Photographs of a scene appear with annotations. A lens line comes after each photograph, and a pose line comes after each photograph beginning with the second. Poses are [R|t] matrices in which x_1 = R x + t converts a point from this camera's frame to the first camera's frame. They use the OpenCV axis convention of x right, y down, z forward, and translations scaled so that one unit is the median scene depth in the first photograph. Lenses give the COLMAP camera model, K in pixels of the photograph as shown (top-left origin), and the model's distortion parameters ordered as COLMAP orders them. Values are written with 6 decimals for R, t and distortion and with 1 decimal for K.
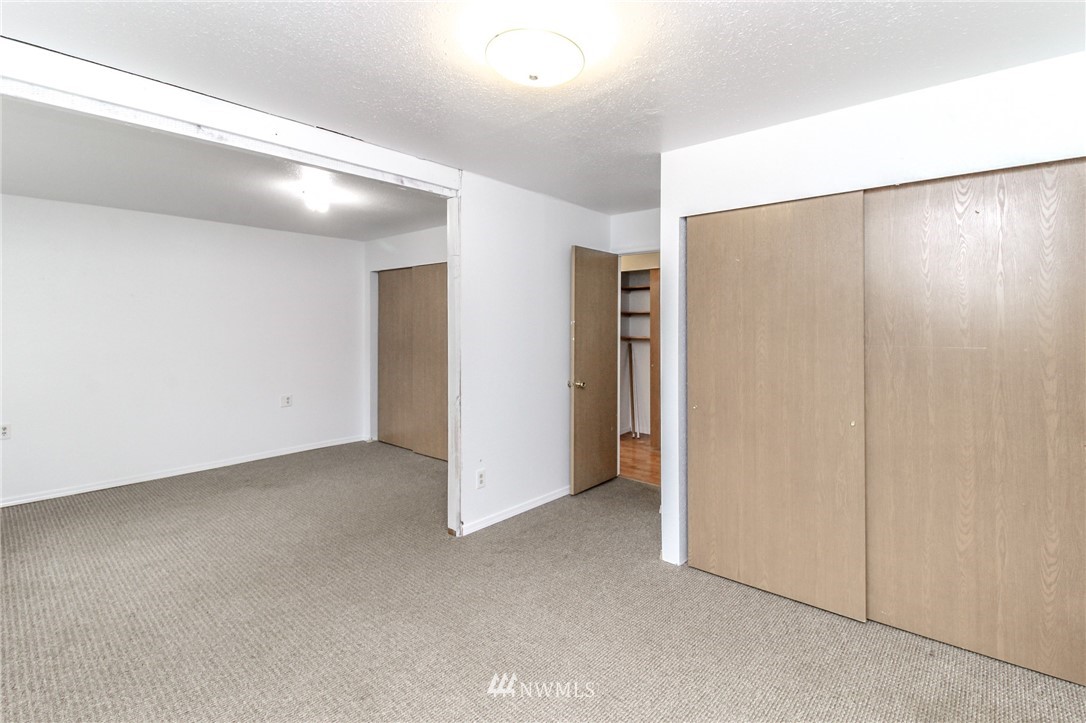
lens RADIAL K [[502.0, 0, 541.9], [0, 502.0, 327.1], [0, 0, 1]] dist [-0.000120, 0.000008]
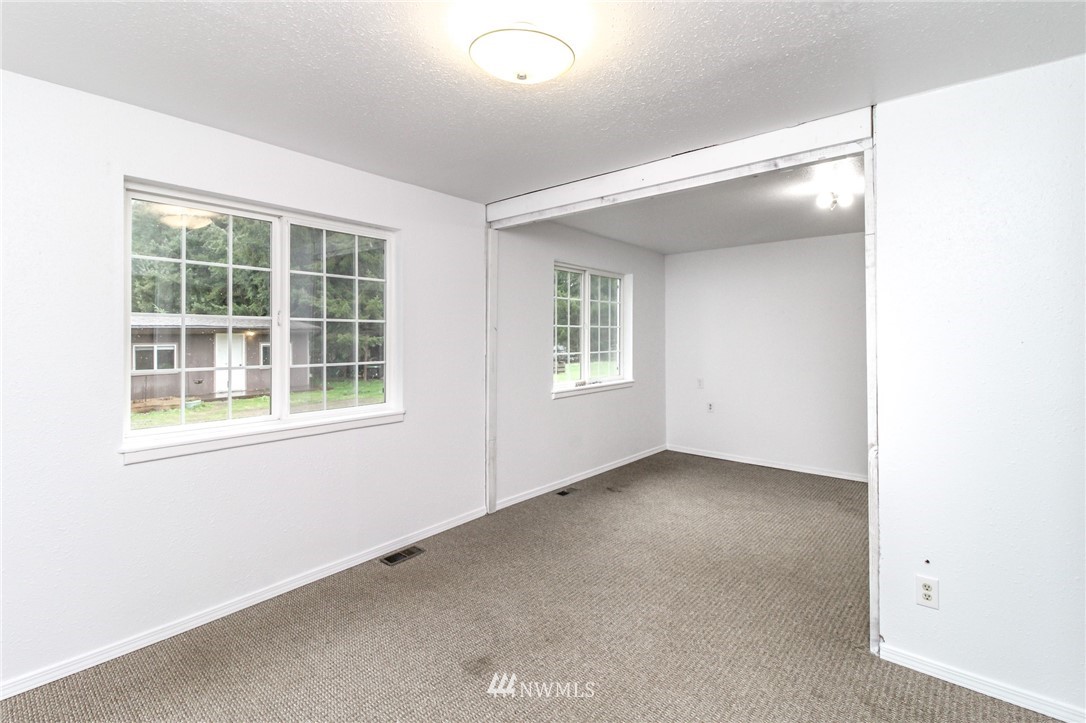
lens RADIAL K [[495.5, 0, 542.8], [0, 495.5, 342.9], [0, 0, 1]] dist [0.001378, -0.001455]
pose [[0.016940, 0.011842, -0.999786, 0.504914], [-0.003392, 0.999925, 0.011786, -0.004760], [0.999851, 0.003191, 0.016978, 0.569307]]
